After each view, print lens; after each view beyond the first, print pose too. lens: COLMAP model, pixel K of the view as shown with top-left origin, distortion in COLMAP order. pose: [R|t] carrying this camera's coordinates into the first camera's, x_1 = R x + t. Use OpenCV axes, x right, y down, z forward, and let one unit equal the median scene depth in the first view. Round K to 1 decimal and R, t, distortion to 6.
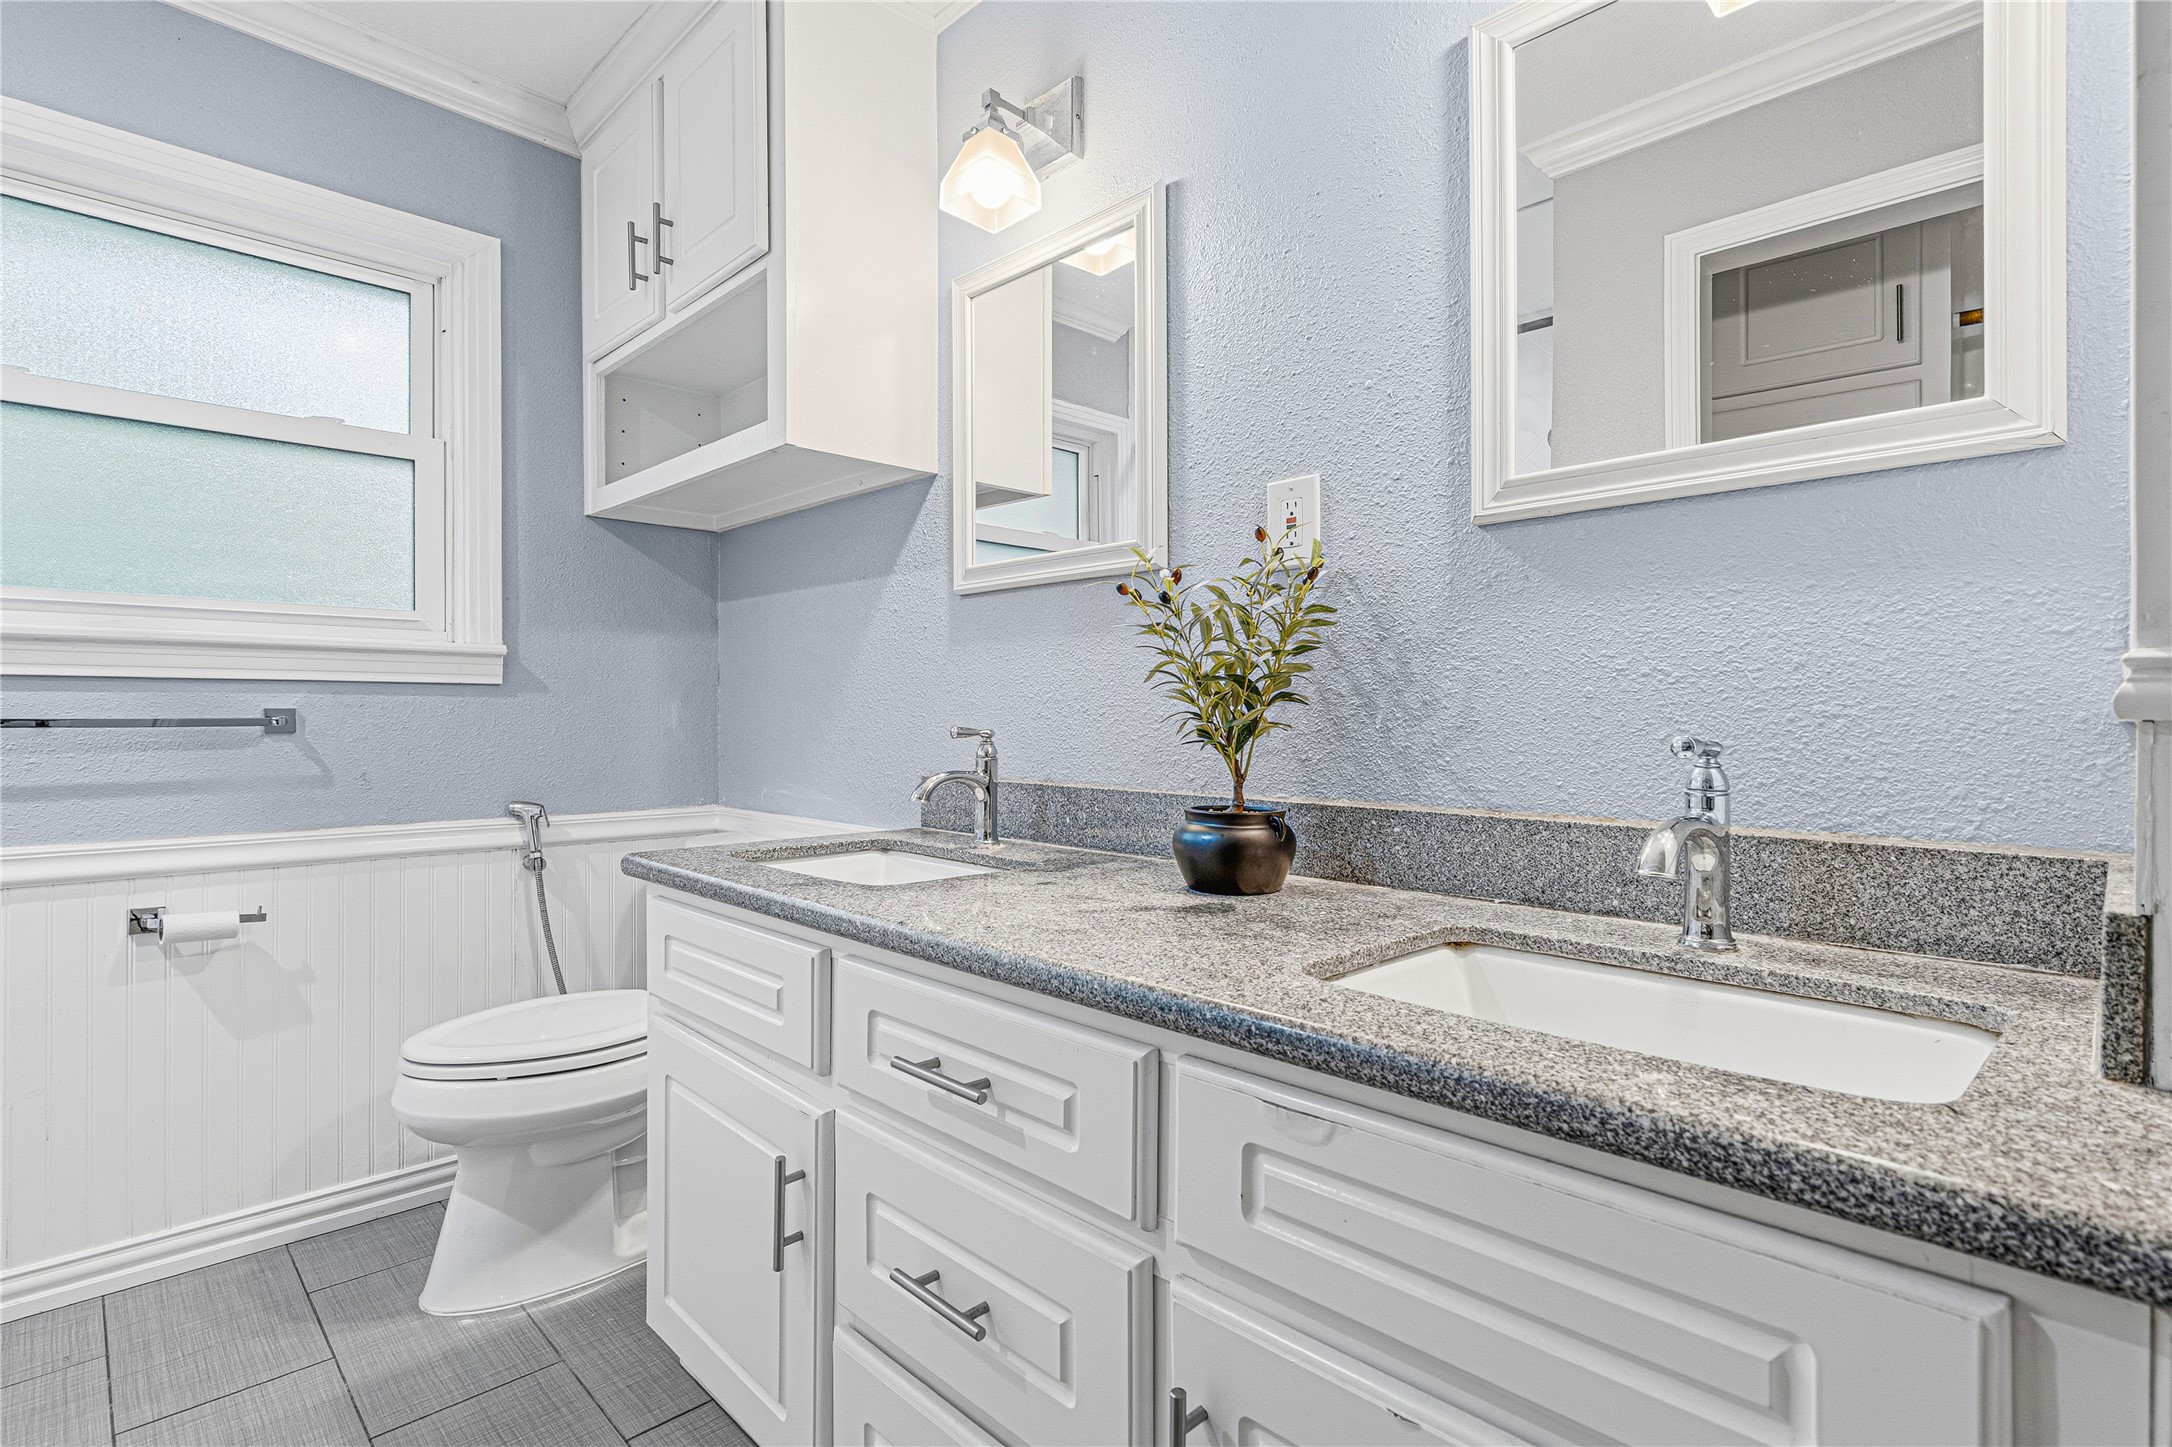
lens RADIAL K [[996.6, 0, 1084.9], [0, 996.6, 727.5], [0, 0, 1]] dist [-0.001170, -0.000025]
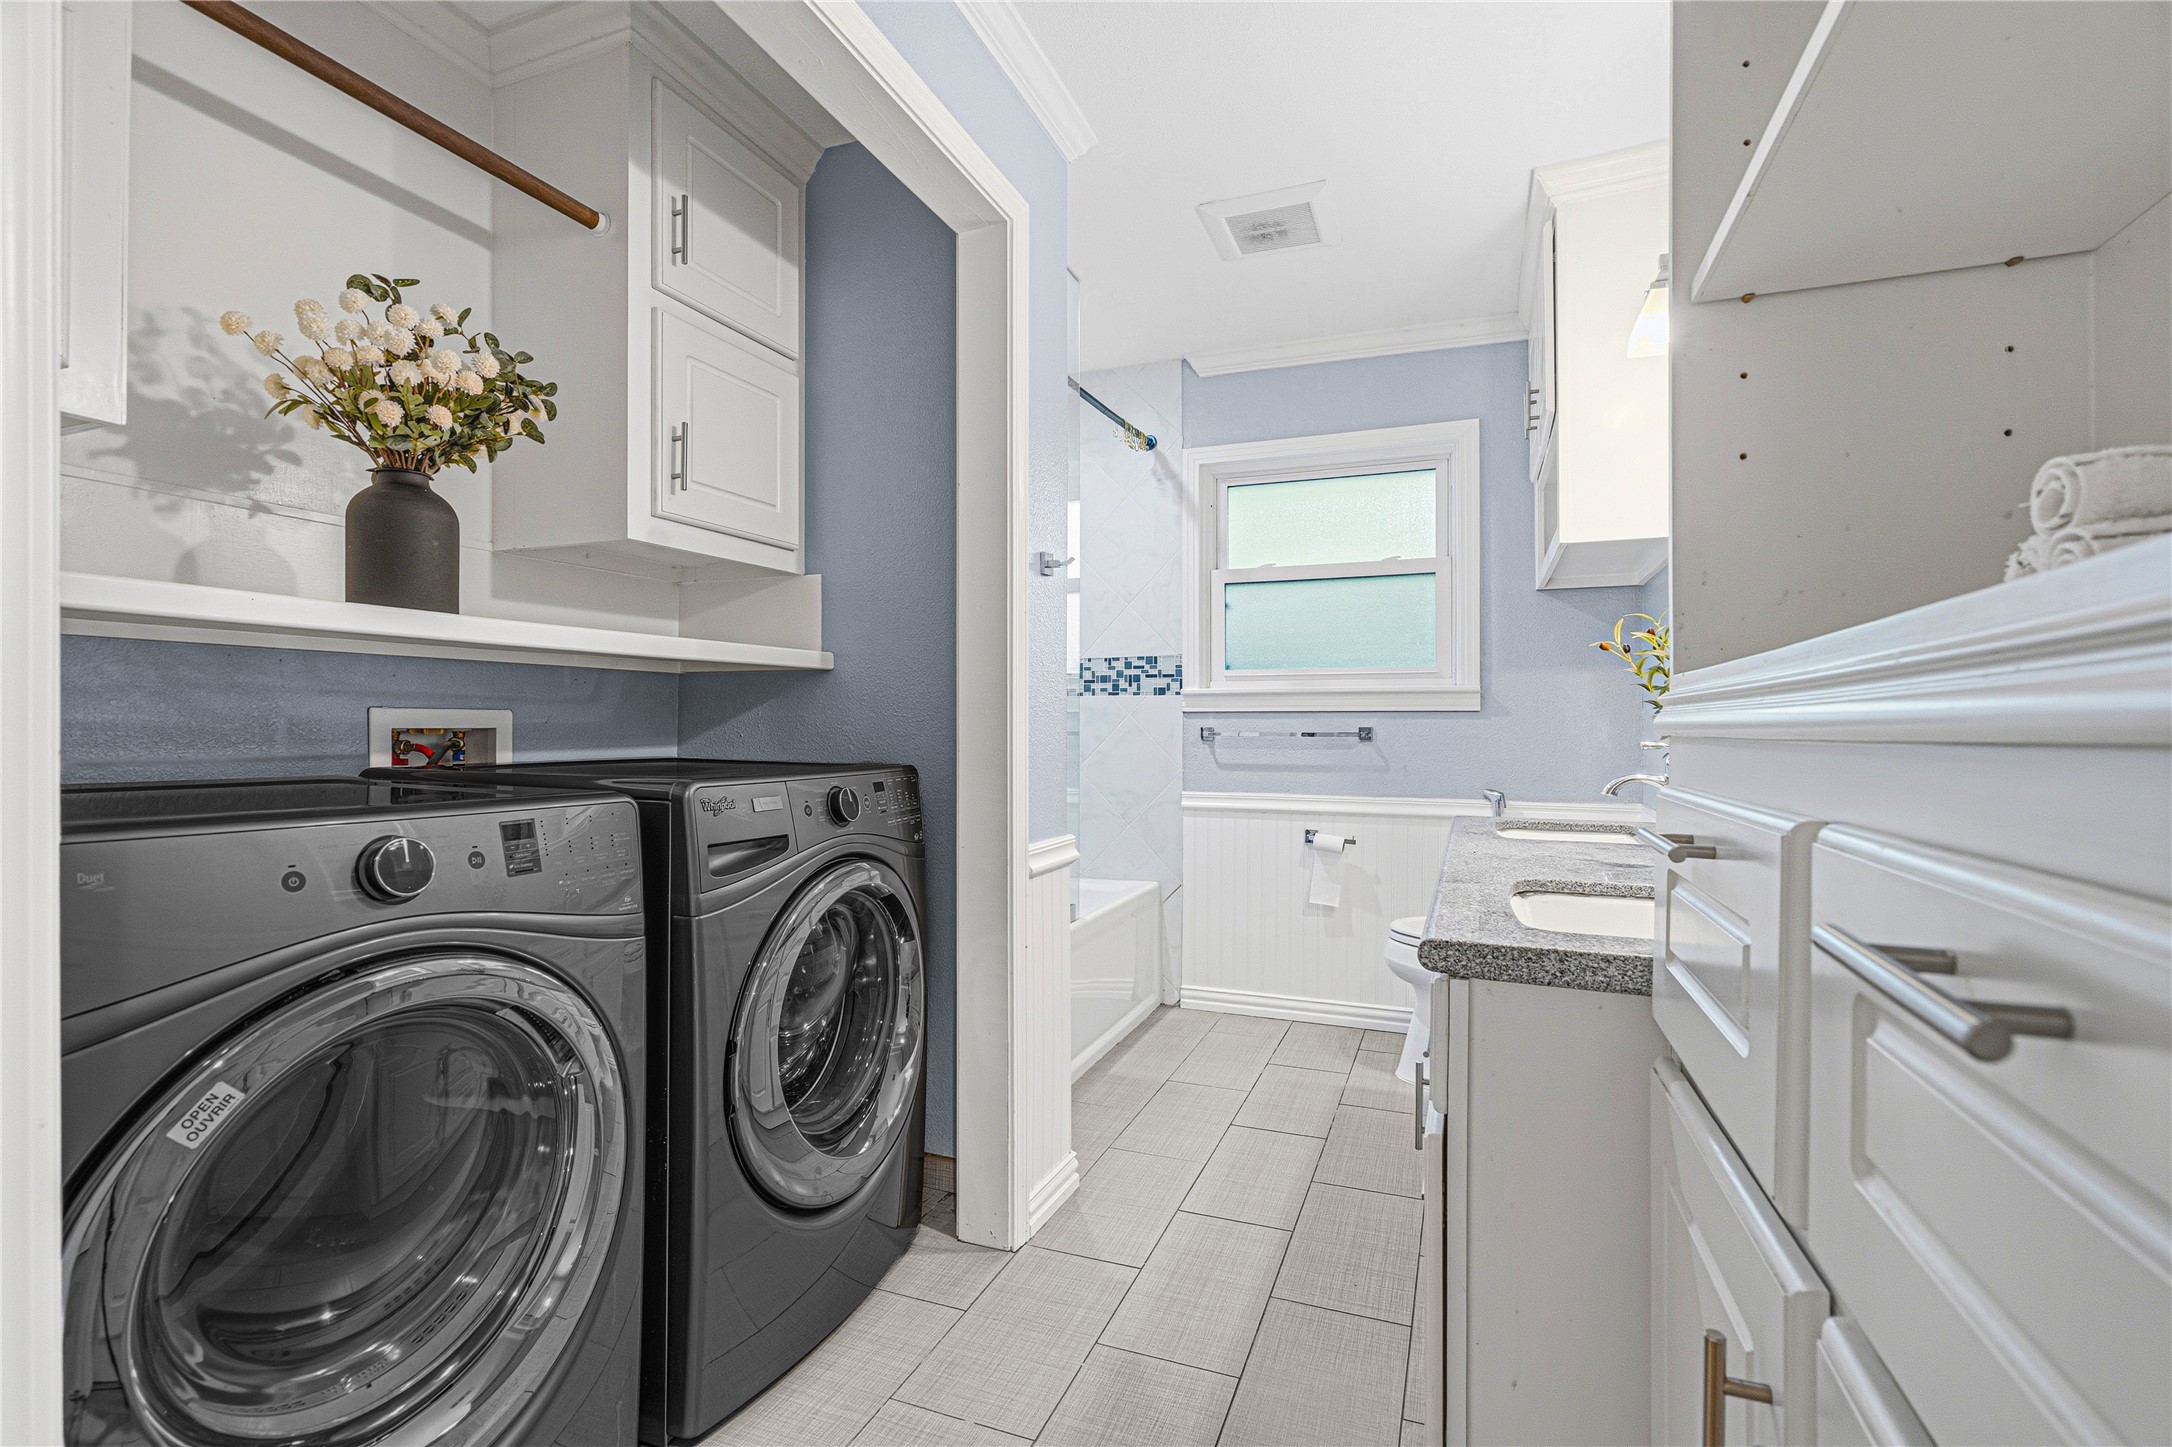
lens RADIAL K [[996.6, 0, 1086.5], [0, 996.6, 725.8], [0, 0, 1]] dist [-0.001170, -0.000025]
pose [[0.409408, 0.000733, -0.912351, 0.605809], [-0.012586, 0.999909, -0.004844, -0.006249], [0.912265, 0.013466, 0.409380, -0.184057]]
